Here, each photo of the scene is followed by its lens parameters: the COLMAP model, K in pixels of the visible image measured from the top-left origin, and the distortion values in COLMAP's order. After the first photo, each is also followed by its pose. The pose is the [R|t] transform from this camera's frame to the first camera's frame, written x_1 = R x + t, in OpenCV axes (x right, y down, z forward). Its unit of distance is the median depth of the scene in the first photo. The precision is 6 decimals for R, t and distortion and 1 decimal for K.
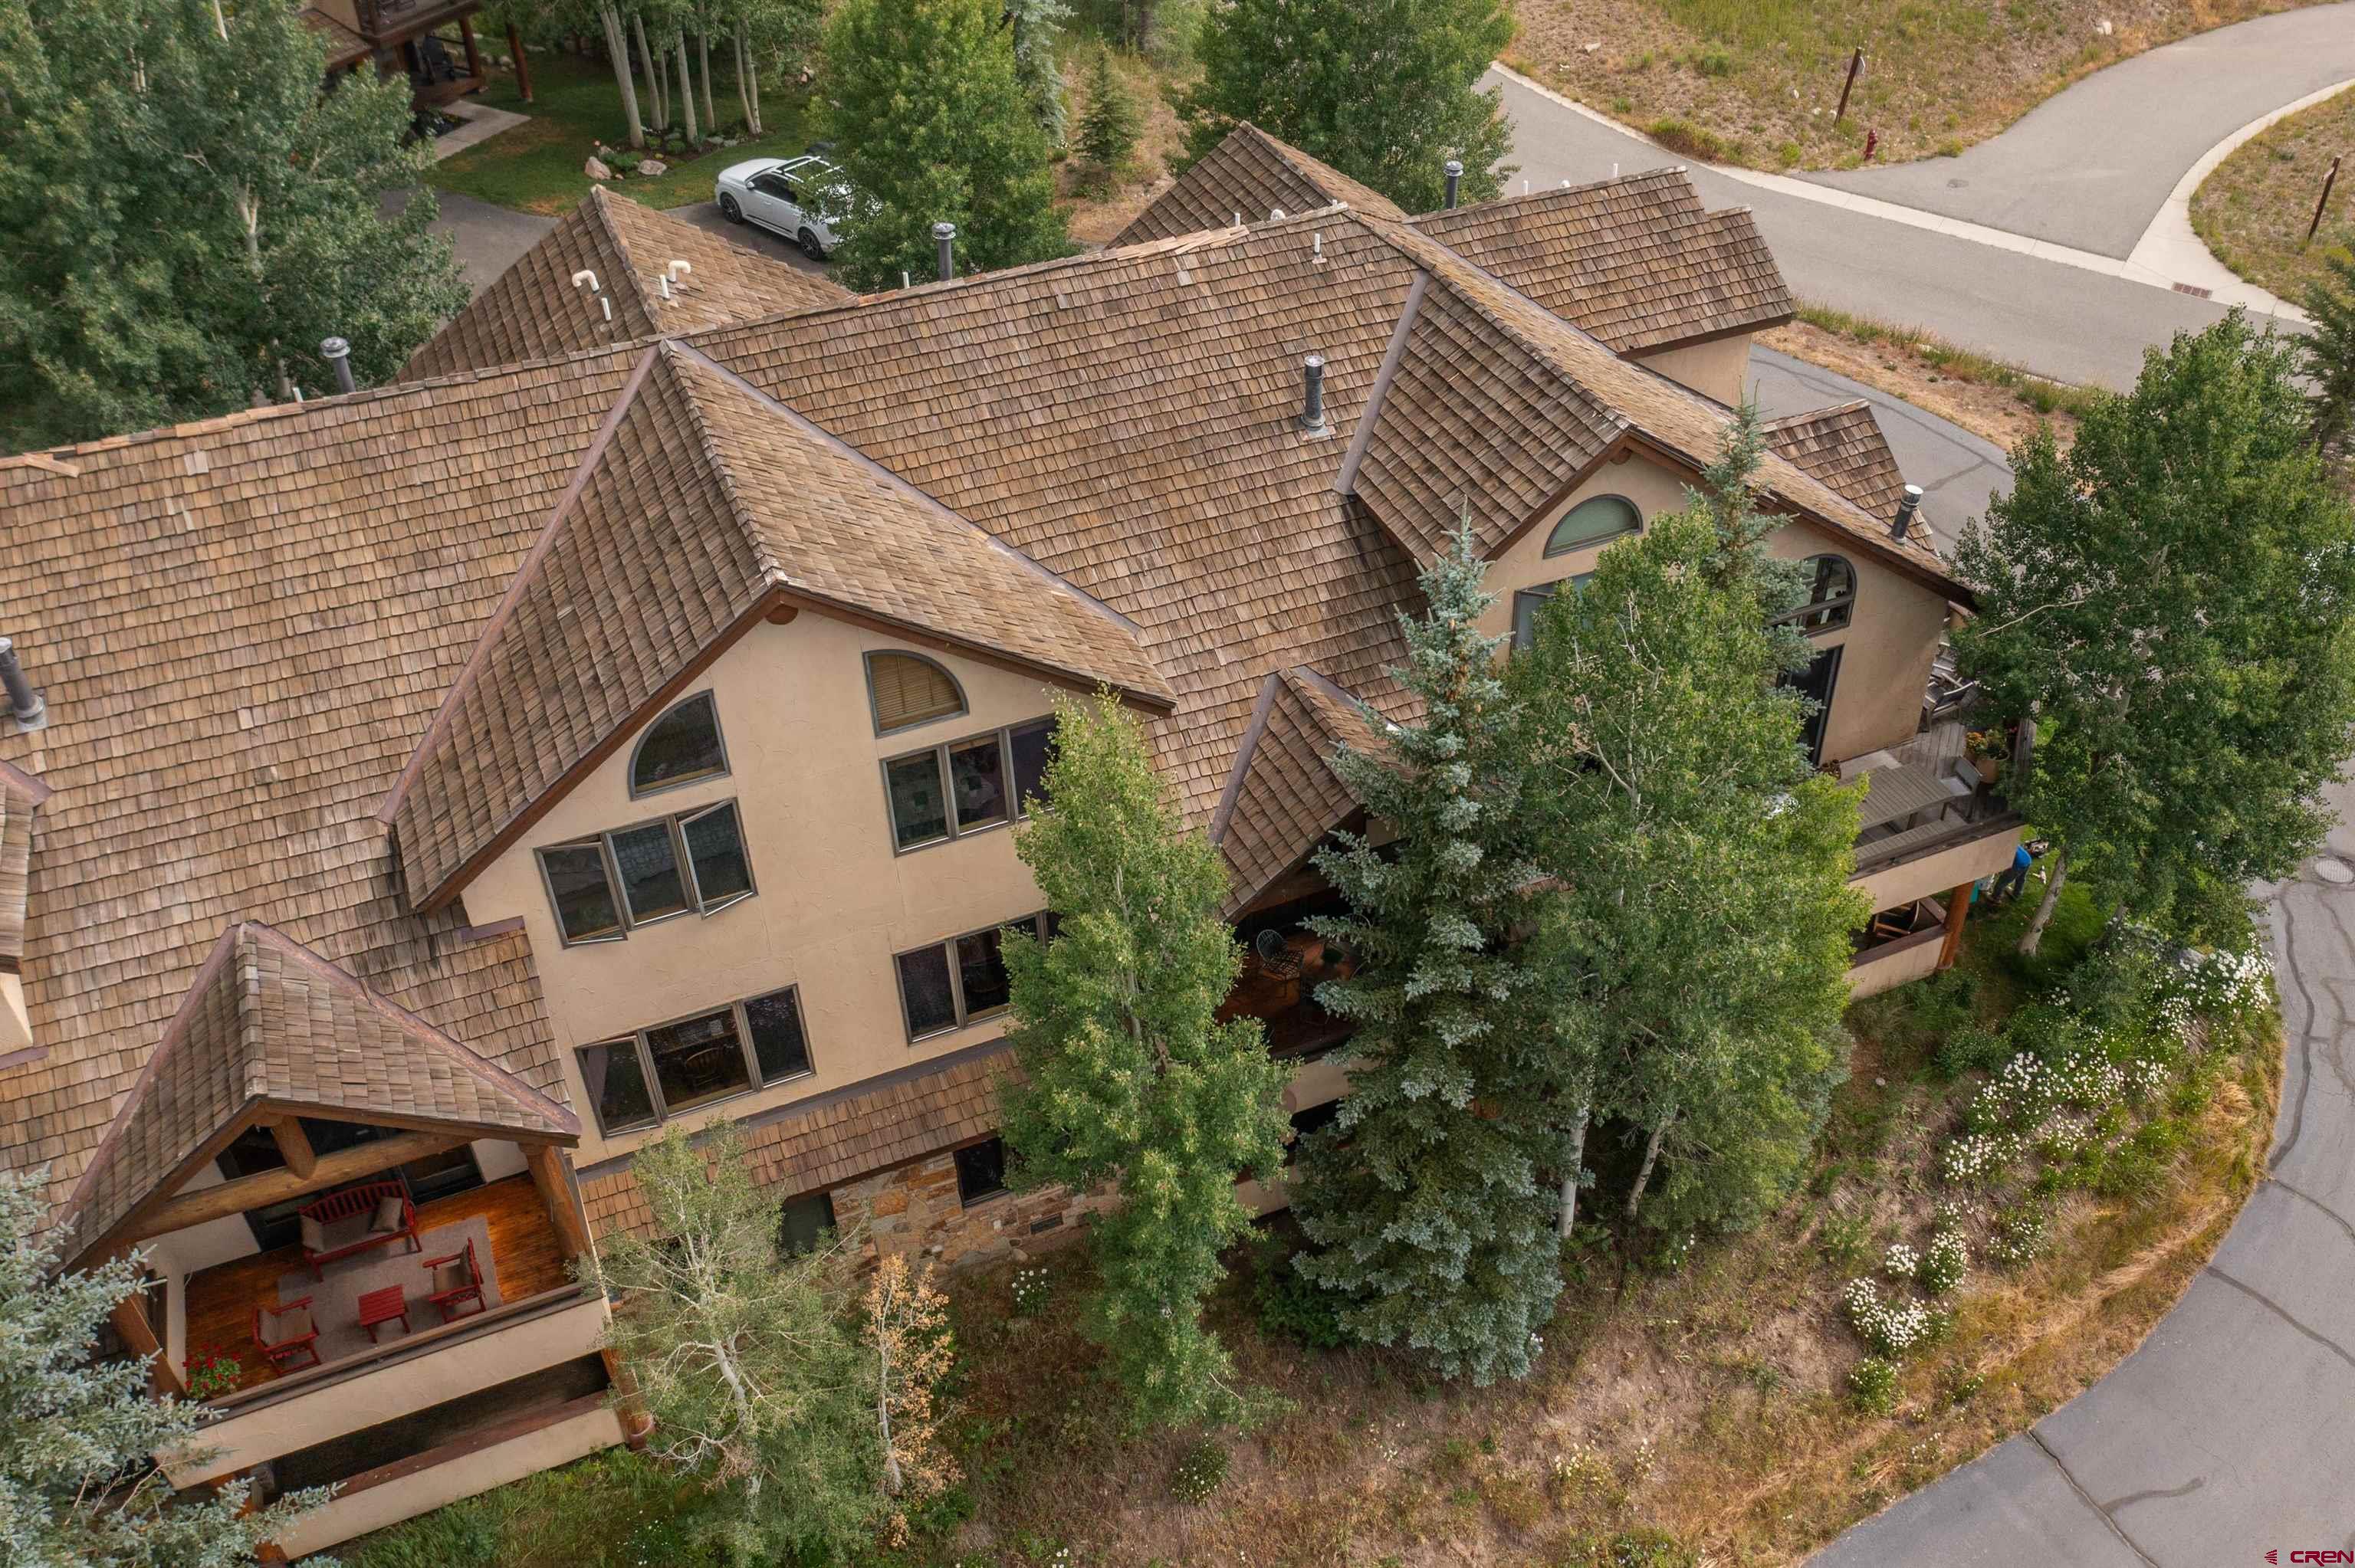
lens RADIAL K [[1951.2, 0, 1185.6], [0, 1951.2, 820.3], [0, 0, 1]] dist [-0.019067, 0.001997]
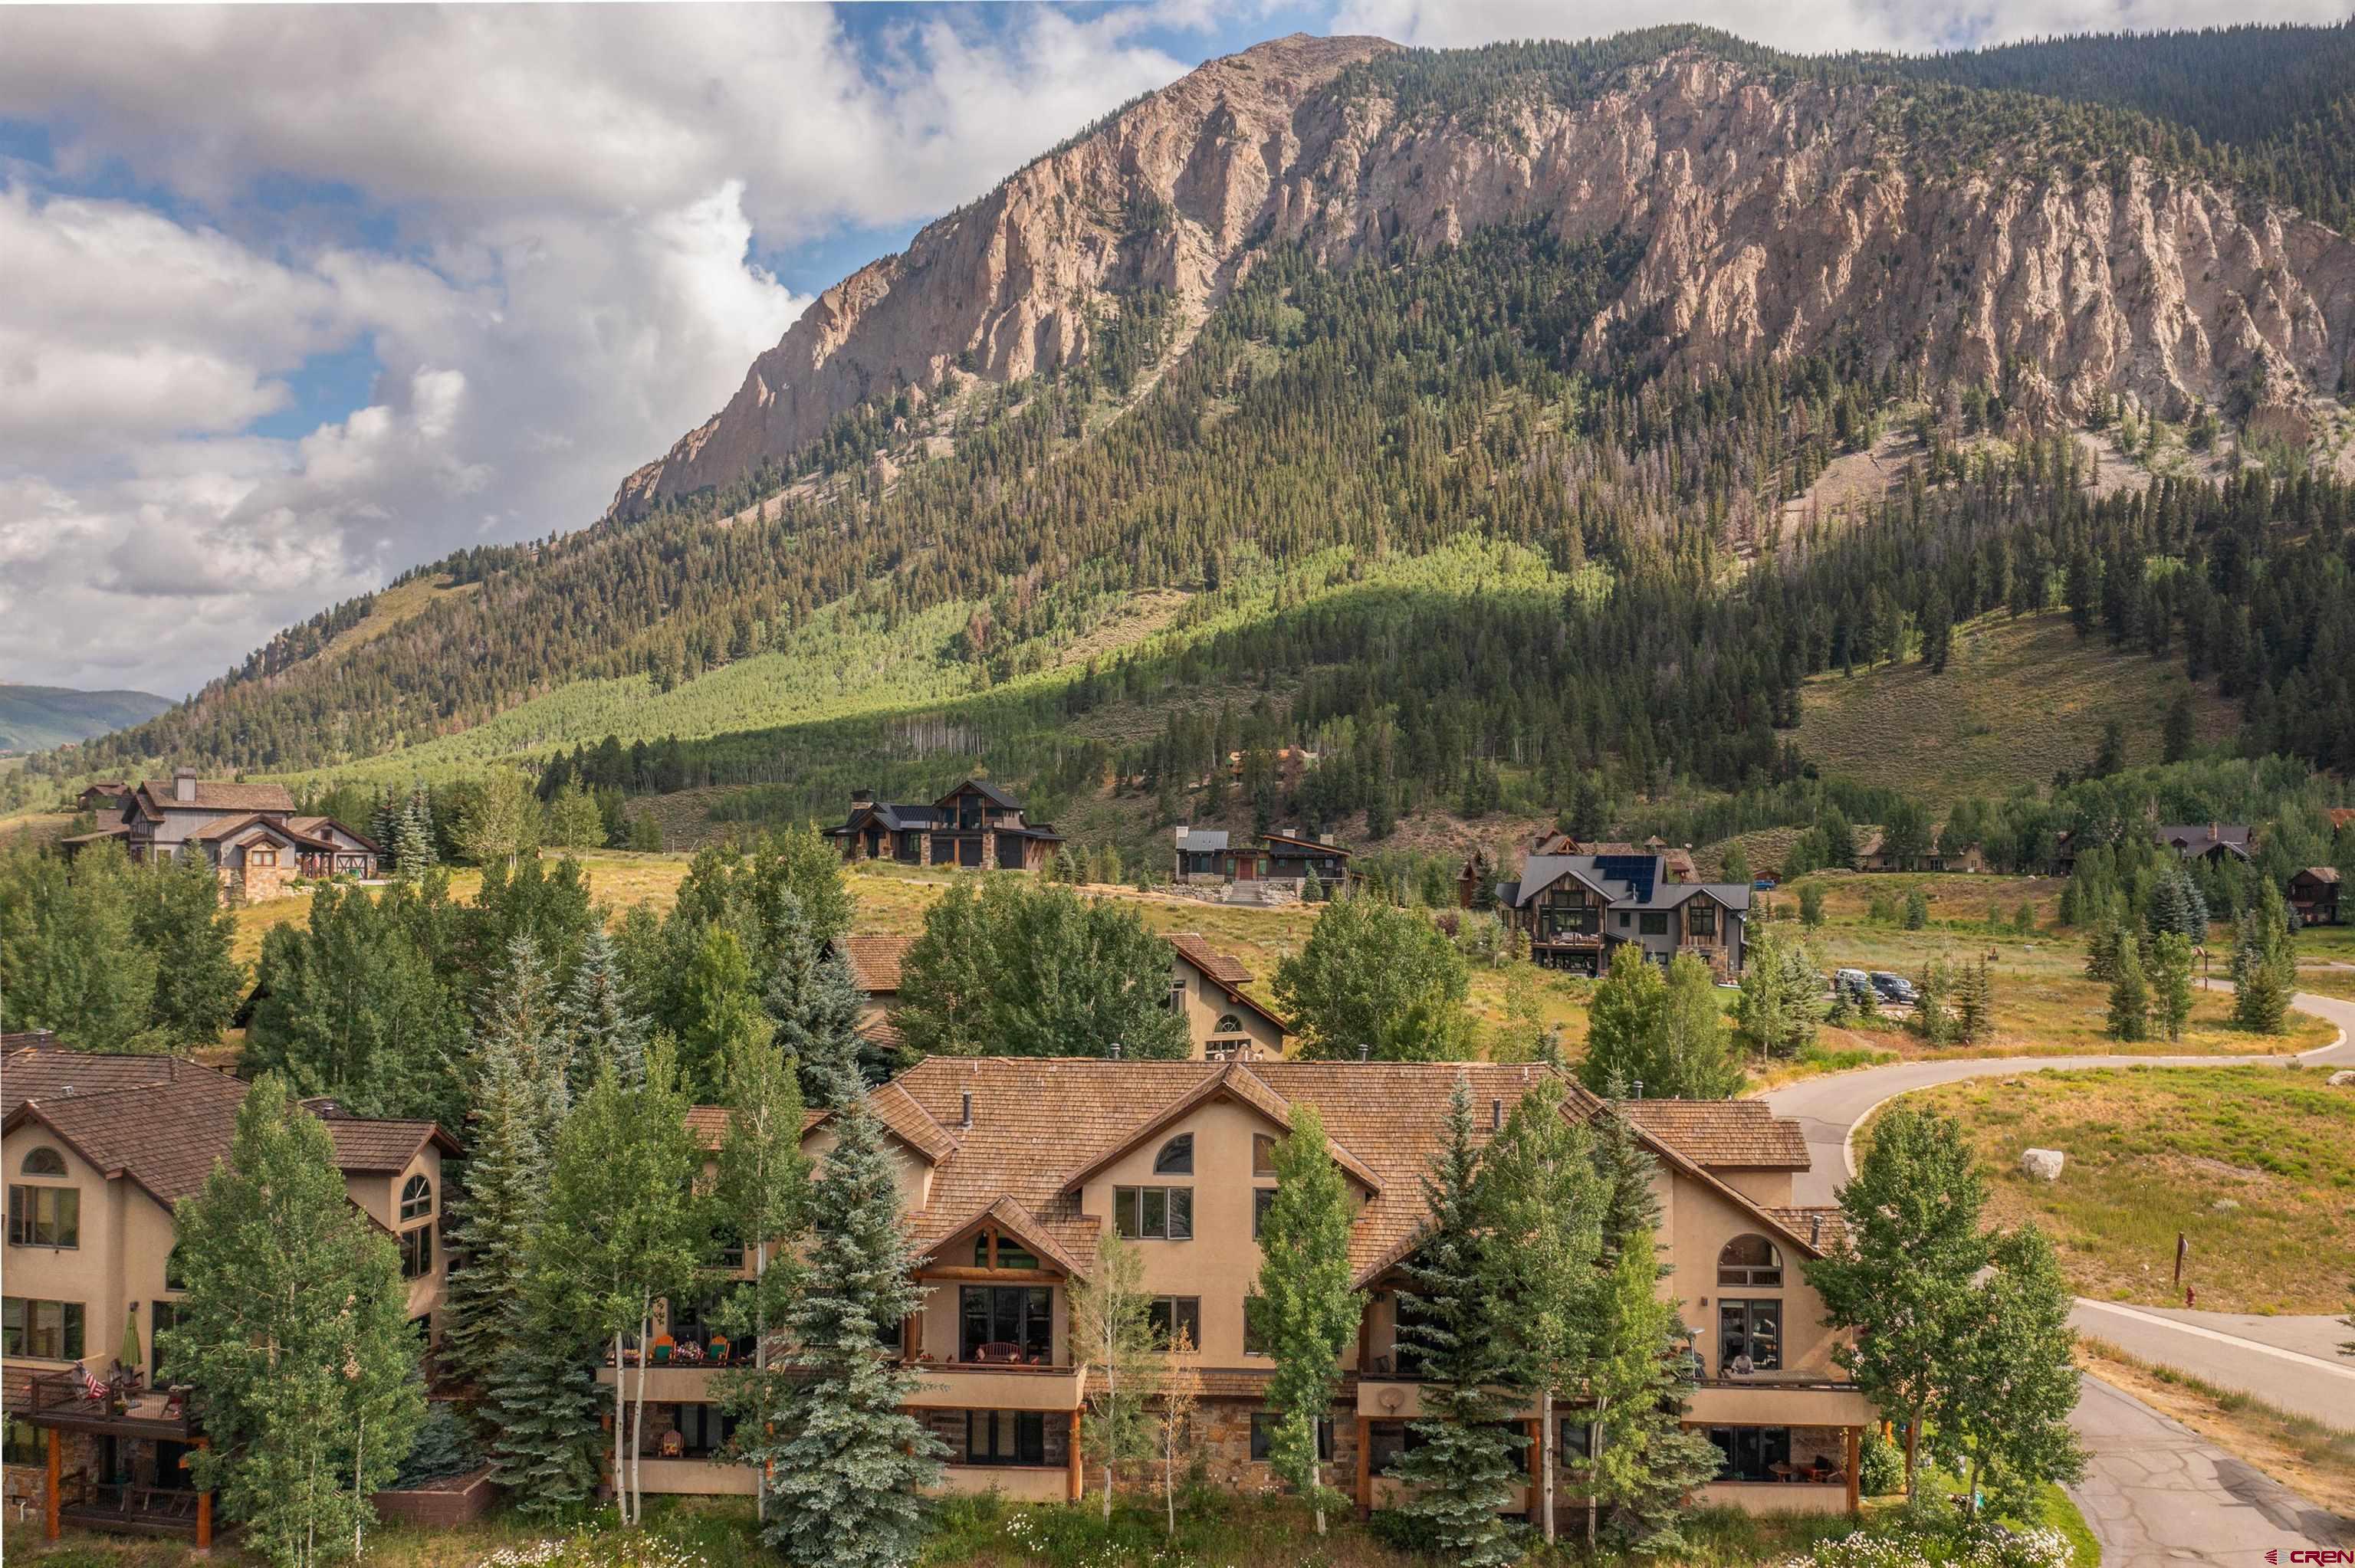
lens RADIAL K [[1951.2, 0, 1185.6], [0, 1951.2, 820.3], [0, 0, 1]] dist [-0.019067, 0.001997]
pose [[0.888665, 0.021164, -0.458069, 0.867217], [-0.315913, 0.752314, -0.578120, 1.050905], [0.332376, 0.658464, 0.675241, -0.964214]]
